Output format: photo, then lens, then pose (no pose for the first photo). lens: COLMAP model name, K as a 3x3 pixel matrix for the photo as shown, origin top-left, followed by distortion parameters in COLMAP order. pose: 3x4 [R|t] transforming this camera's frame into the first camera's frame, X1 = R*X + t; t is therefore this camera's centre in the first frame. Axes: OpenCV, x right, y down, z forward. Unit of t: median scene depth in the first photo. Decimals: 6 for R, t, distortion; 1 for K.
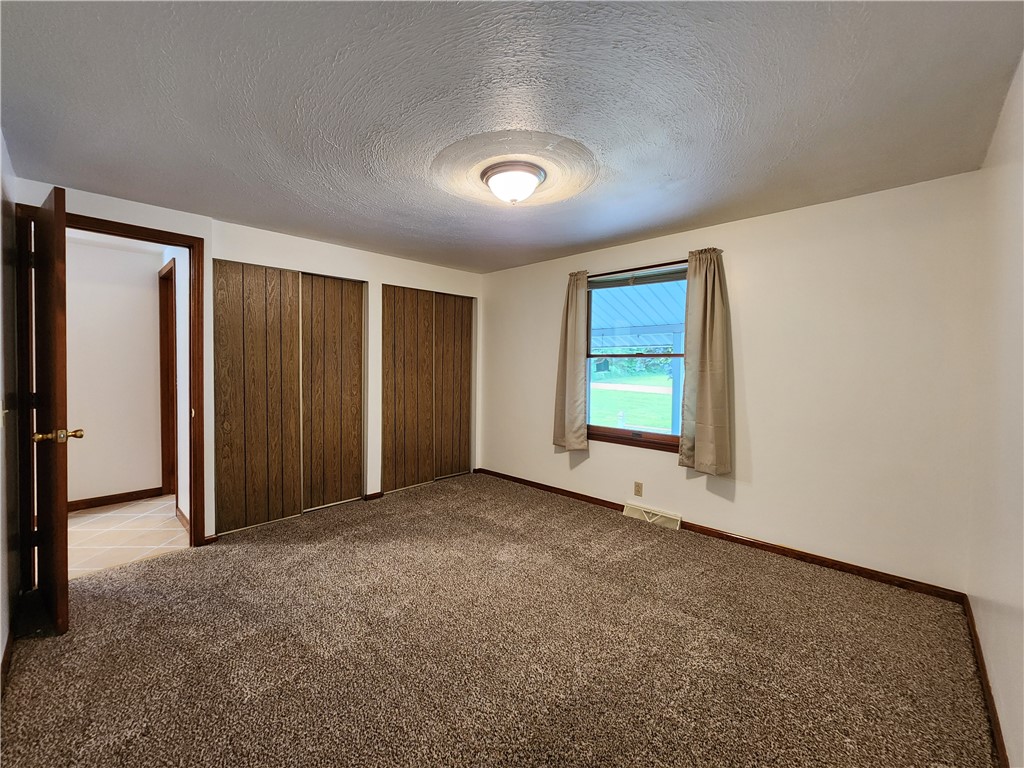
lens RADIAL K [[423.3, 0, 507.7], [0, 423.3, 380.1], [0, 0, 1]] dist [0.000117, 0.000297]
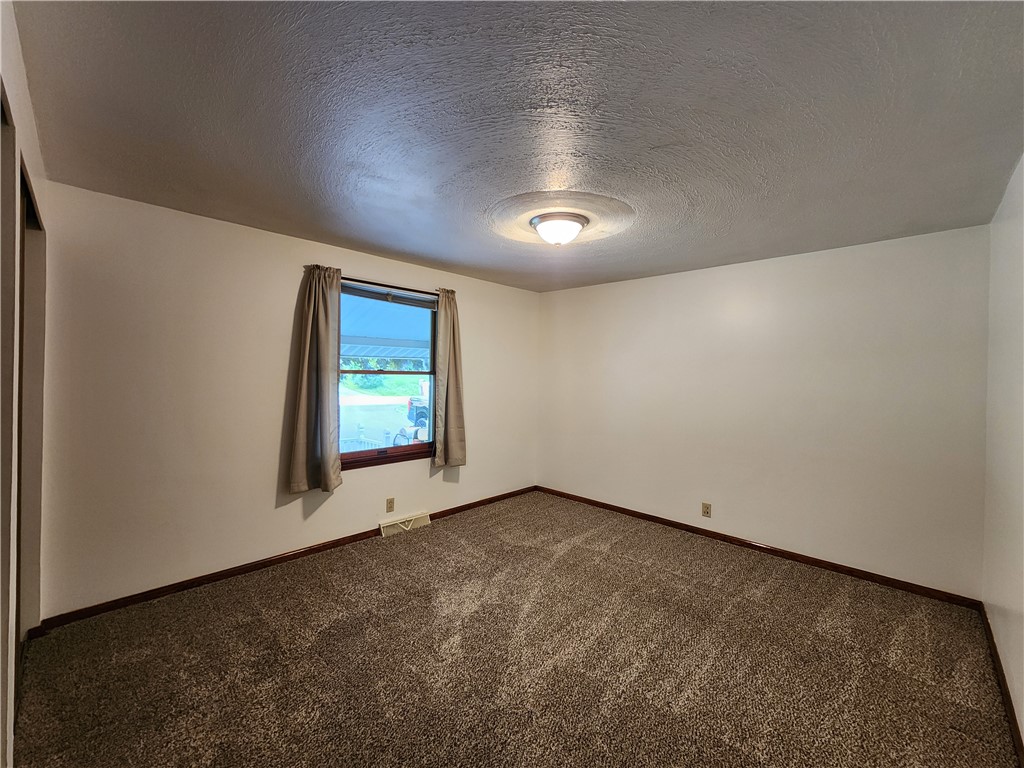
lens RADIAL K [[423.3, 0, 507.4], [0, 423.3, 378.5], [0, 0, 1]] dist [0.000117, 0.000297]
pose [[0.016339, -0.022671, 0.999609, -0.748857], [0.026830, 0.999393, 0.022228, -0.064227], [-0.999506, 0.026456, 0.016938, 0.759361]]
